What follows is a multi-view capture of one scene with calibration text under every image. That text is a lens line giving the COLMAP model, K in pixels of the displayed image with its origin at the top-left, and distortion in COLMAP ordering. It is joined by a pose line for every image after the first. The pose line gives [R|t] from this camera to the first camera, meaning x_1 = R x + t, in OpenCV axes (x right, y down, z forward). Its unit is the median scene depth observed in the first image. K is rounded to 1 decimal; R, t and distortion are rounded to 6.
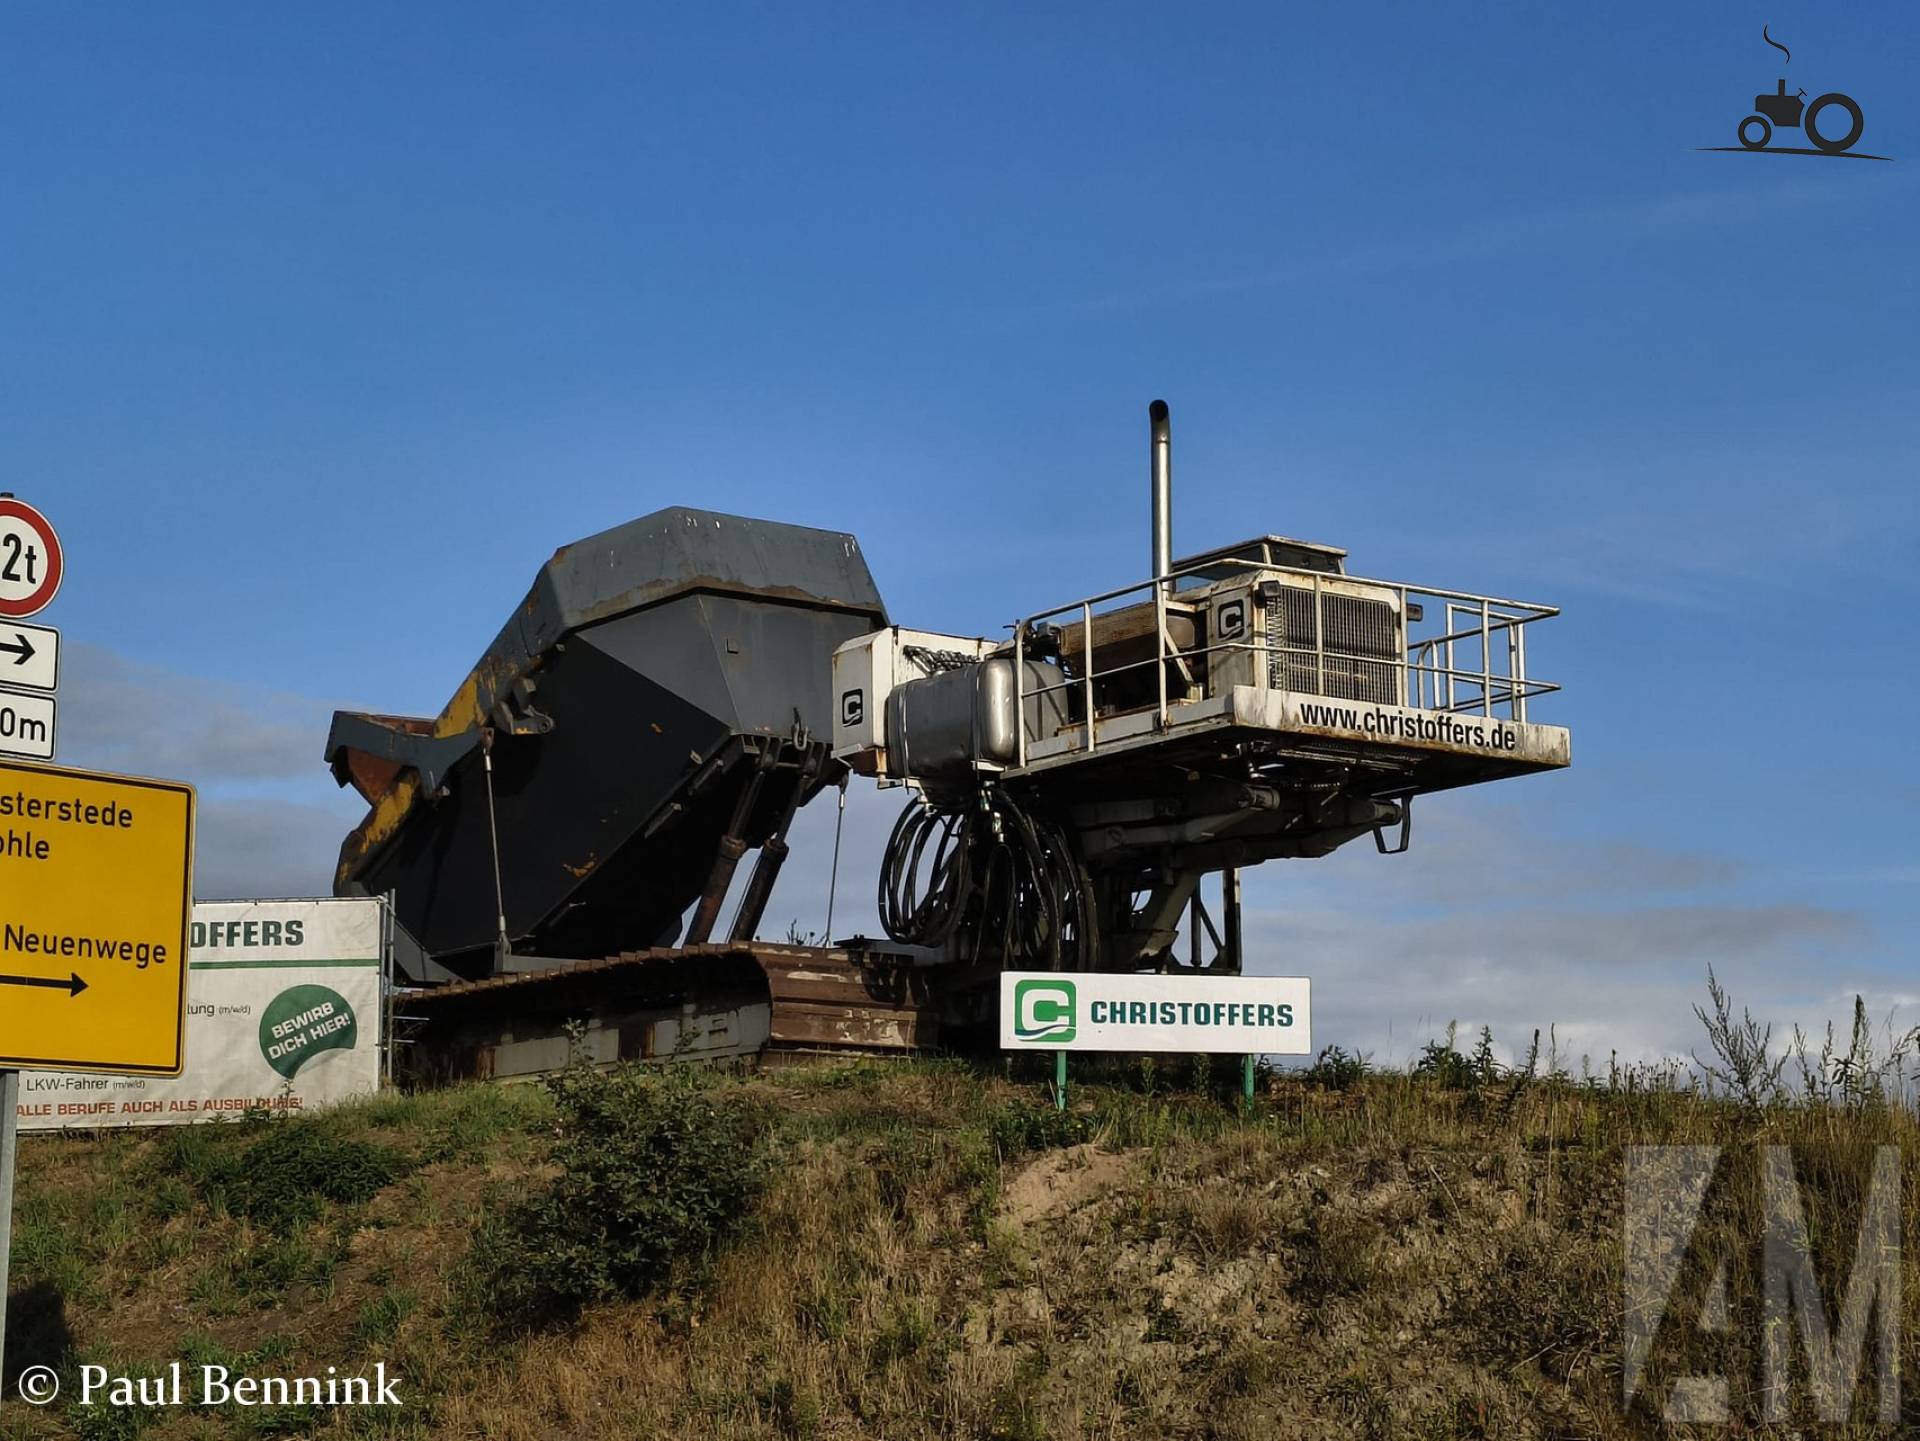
lens RADIAL K [[3534.9, 0, 960.0], [0, 3534.9, 720.5], [0, 0, 1]] dist [0.244860, -0.146785]
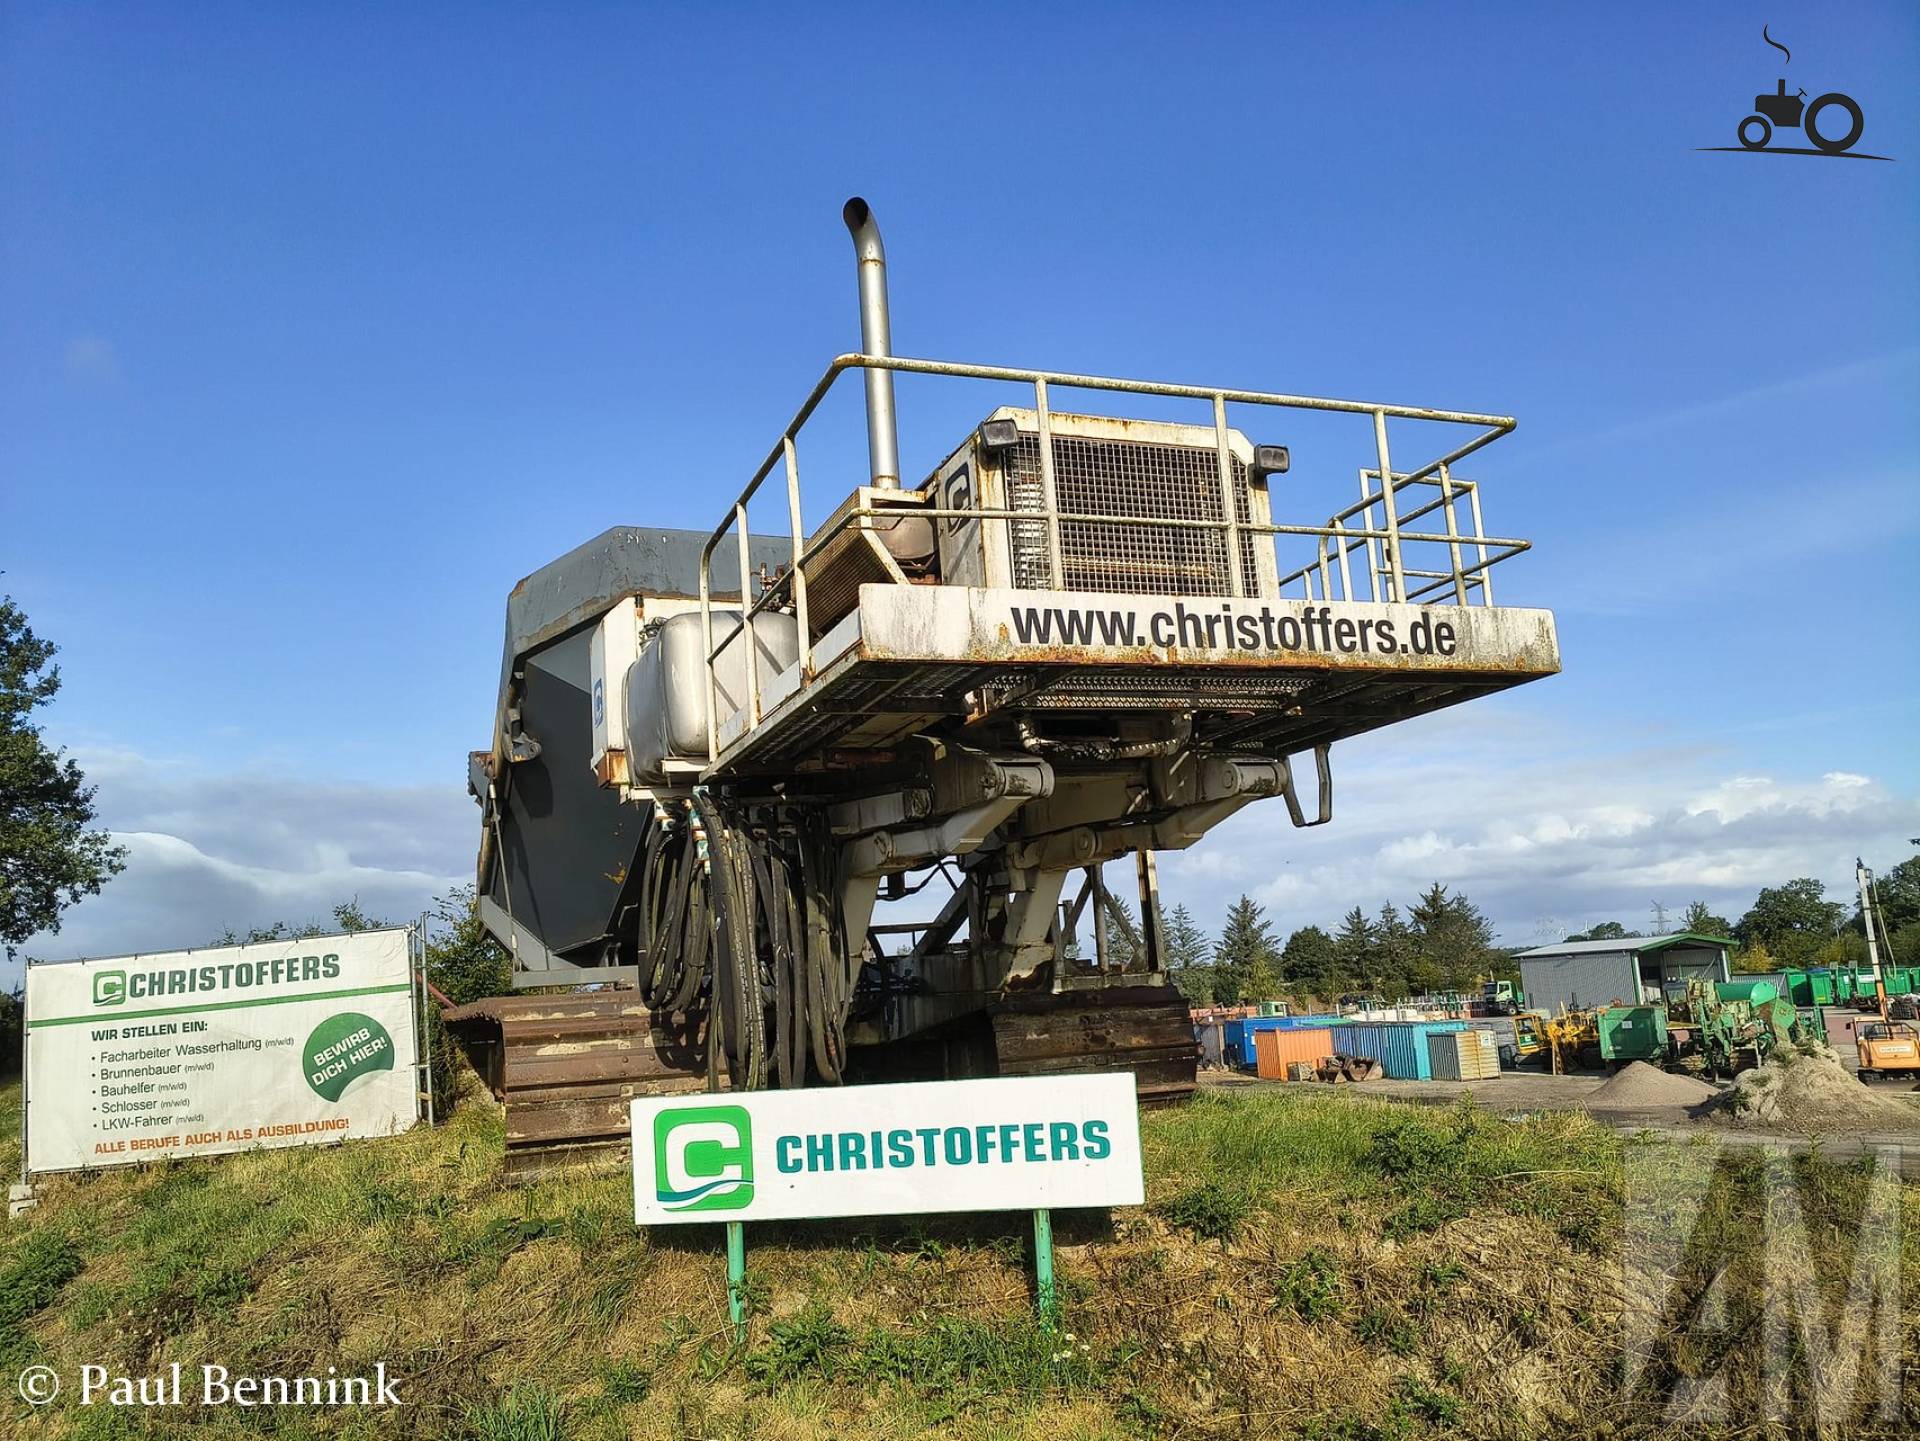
lens RADIAL K [[1463.2, 0, 956.8], [0, 1463.2, 728.2], [0, 0, 1]] dist [0.091064, -0.180276]
pose [[0.967468, -0.103504, -0.230852, 0.129267], [0.104640, 0.994483, -0.007354, 0.013390], [0.230339, -0.017042, 0.972961, 0.733386]]
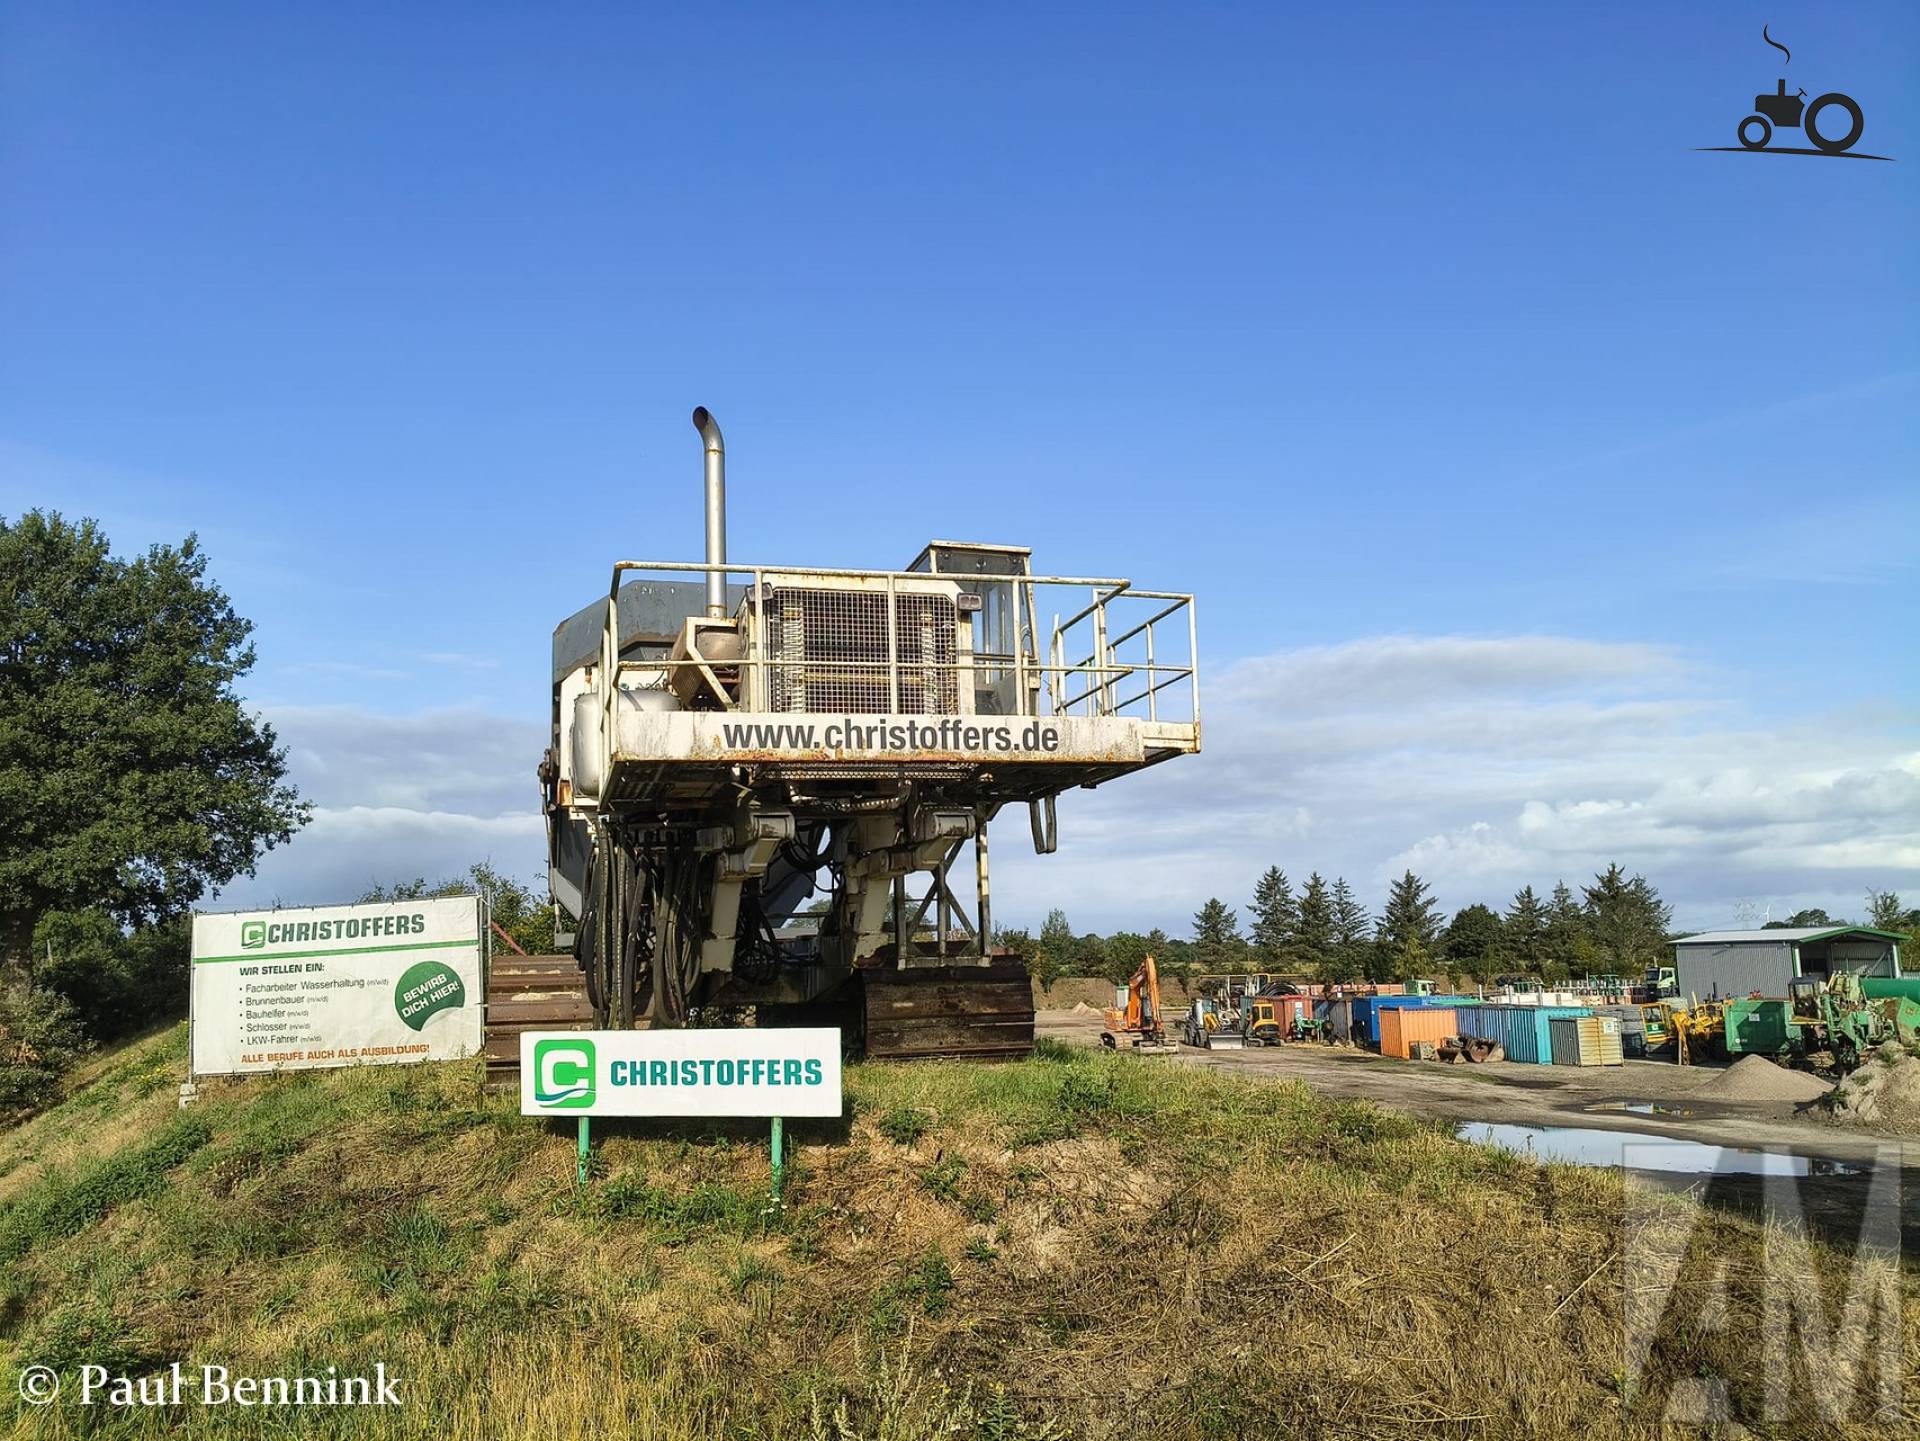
lens RADIAL K [[1473.8, 0, 955.5], [0, 1473.8, 710.5], [0, 0, 1]] dist [0.134460, -0.376907]
pose [[0.934051, -0.082739, -0.347423, 0.252832], [0.086892, 0.996211, -0.003636, -0.002003], [0.346407, -0.026793, 0.937702, 0.648879]]
